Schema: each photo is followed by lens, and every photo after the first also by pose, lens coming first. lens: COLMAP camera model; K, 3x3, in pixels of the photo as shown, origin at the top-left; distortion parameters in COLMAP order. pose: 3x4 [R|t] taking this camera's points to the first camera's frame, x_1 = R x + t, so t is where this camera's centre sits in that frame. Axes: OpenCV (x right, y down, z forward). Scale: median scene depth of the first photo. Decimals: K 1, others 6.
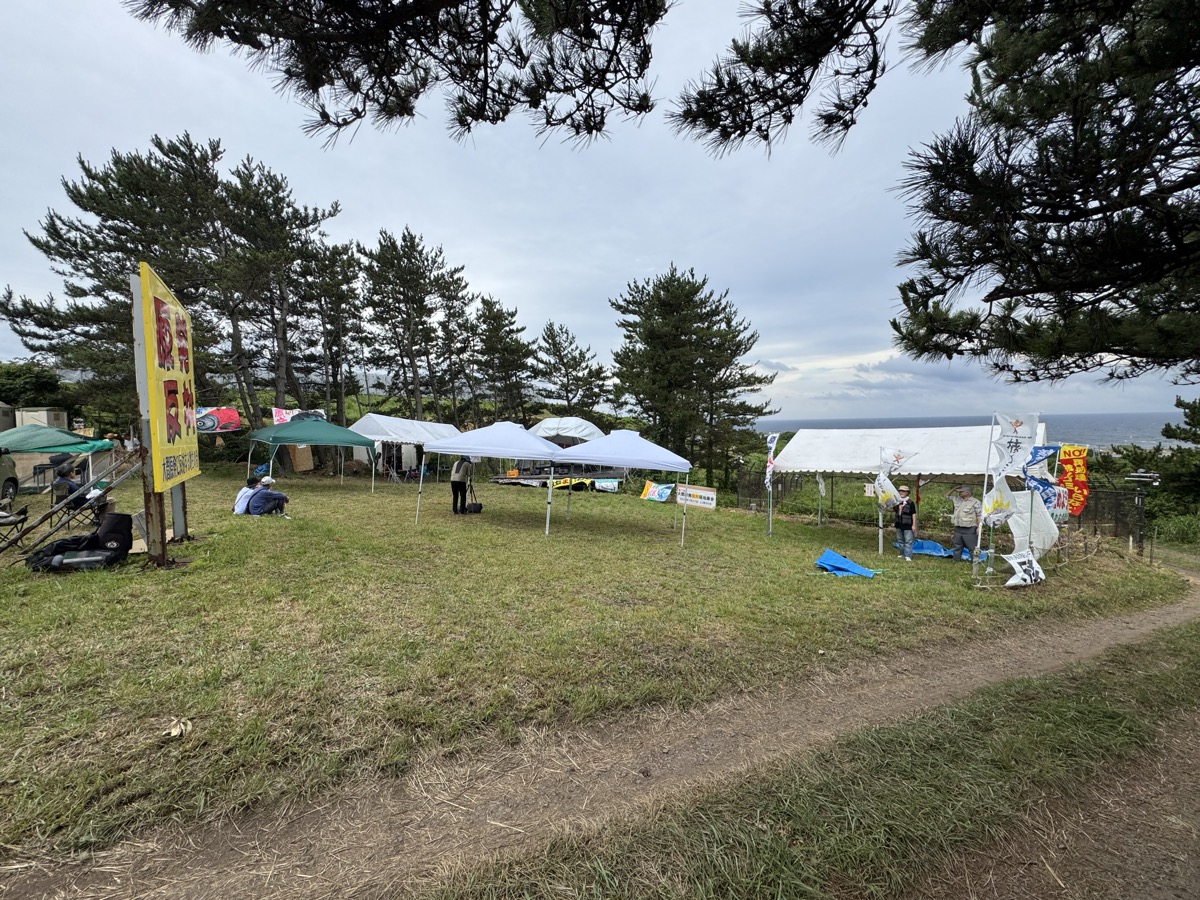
lens RADIAL K [[482.4, 0, 604.1], [0, 482.4, 434.6], [0, 0, 1]] dist [0.001746, 0.000580]
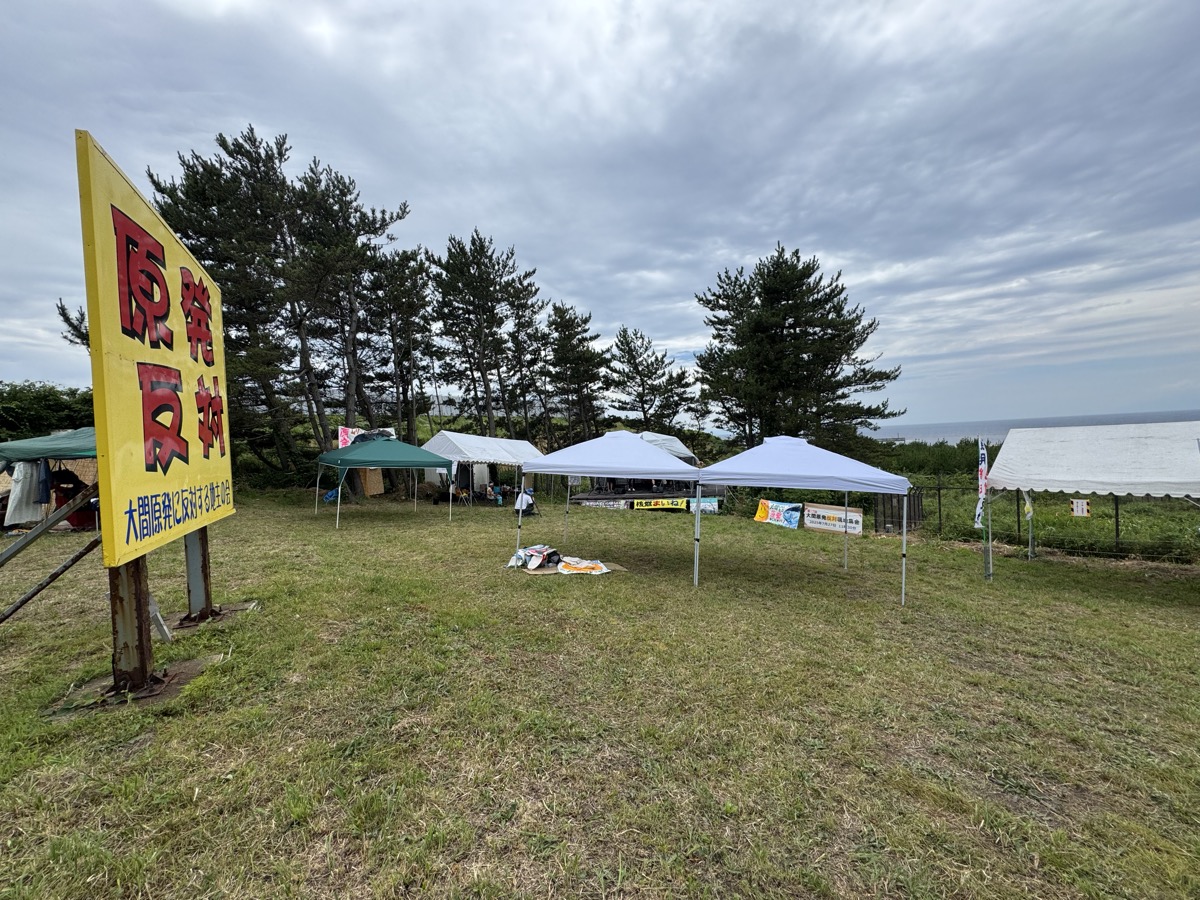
lens RADIAL K [[482.4, 0, 604.1], [0, 482.4, 434.6], [0, 0, 1]] dist [0.001746, 0.000580]
pose [[0.992926, -0.033679, -0.113862, -0.060913], [0.030073, 0.998995, -0.033238, 0.001878], [0.114867, 0.029579, 0.992940, 0.099443]]
